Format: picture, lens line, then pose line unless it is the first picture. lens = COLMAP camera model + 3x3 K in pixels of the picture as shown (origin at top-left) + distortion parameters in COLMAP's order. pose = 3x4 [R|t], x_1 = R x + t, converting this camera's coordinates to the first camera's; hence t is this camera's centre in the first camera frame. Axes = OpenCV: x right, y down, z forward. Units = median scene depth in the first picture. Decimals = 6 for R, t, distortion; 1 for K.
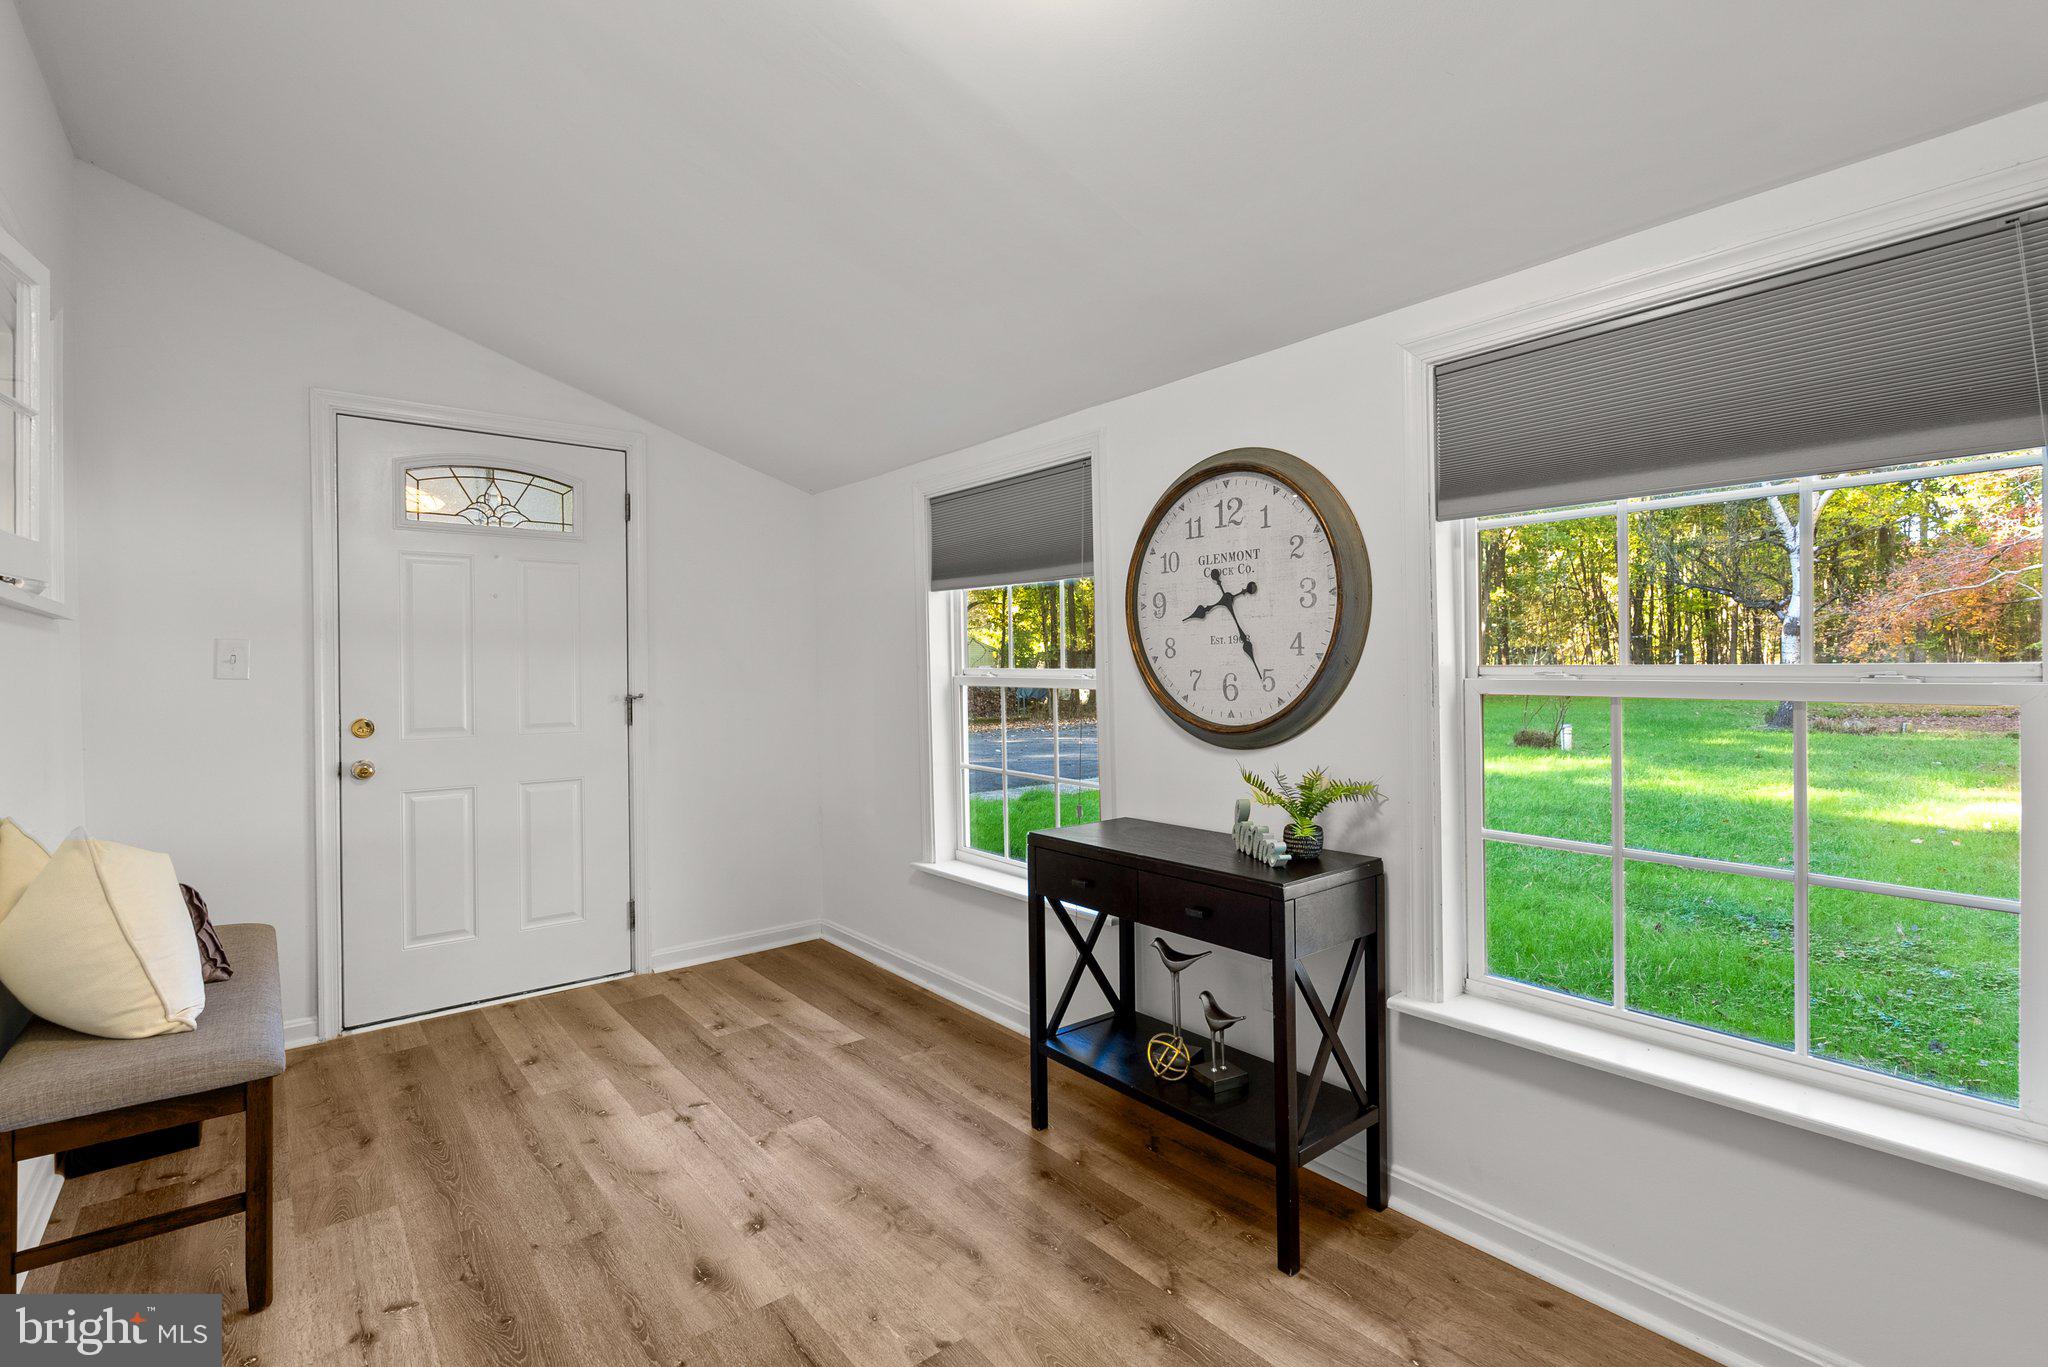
lens RADIAL K [[942.0, 0, 1022.6], [0, 942.0, 674.8], [0, 0, 1]] dist [-0.000212, 0.002245]
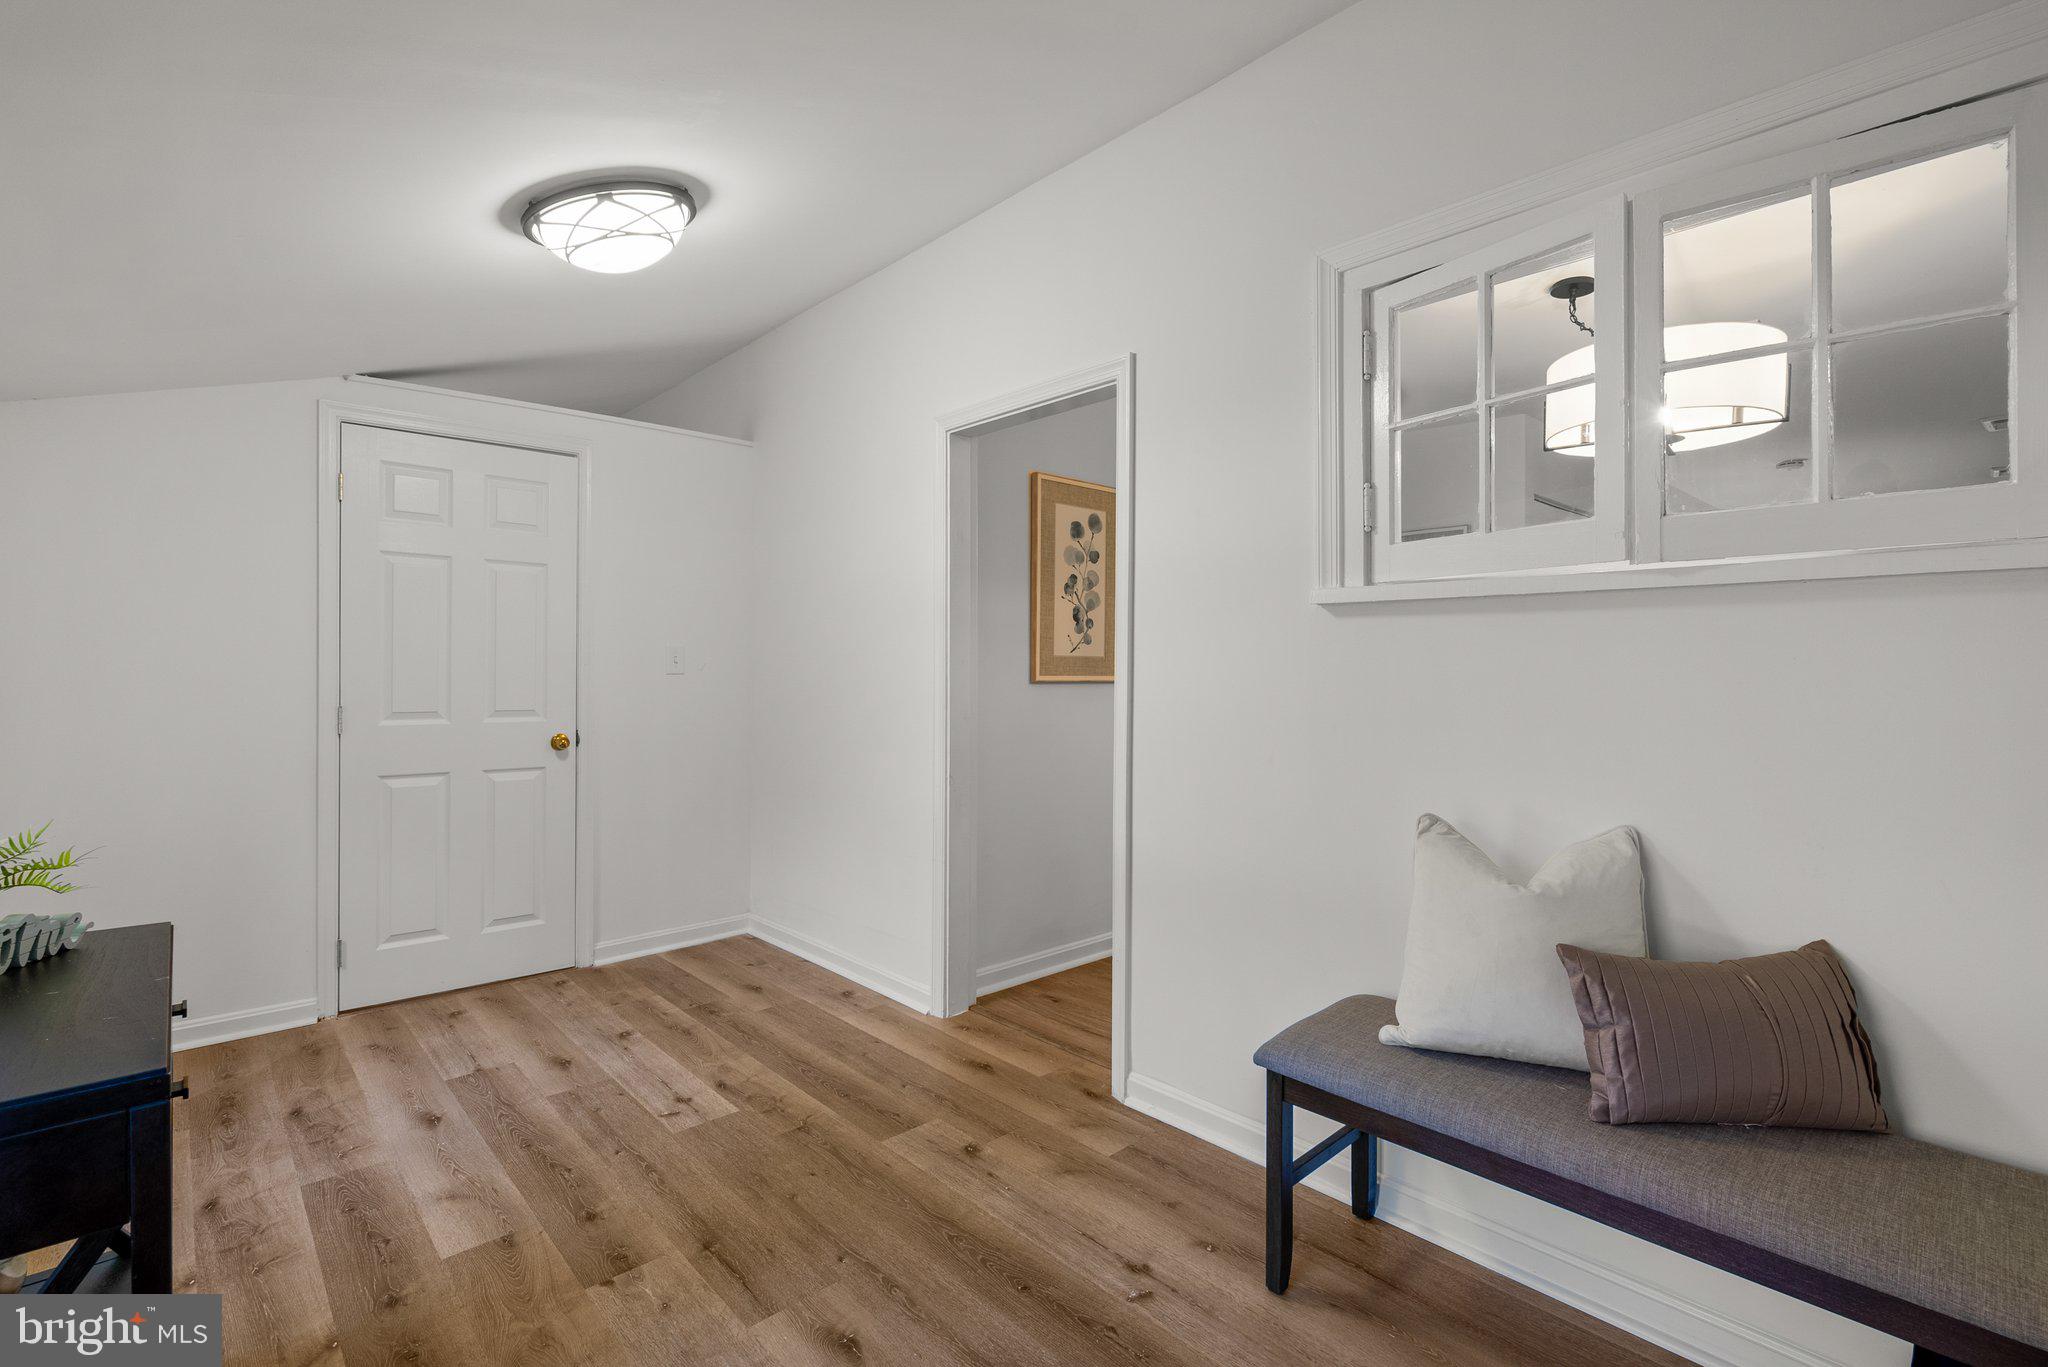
lens RADIAL K [[942.0, 0, 1023.0], [0, 942.0, 670.8], [0, 0, 1]] dist [-0.000212, 0.002245]
pose [[-0.998229, 0.008264, -0.058909, -0.491988], [0.007834, 0.999941, 0.007532, -0.009783], [0.058968, 0.007057, -0.998235, 2.046699]]
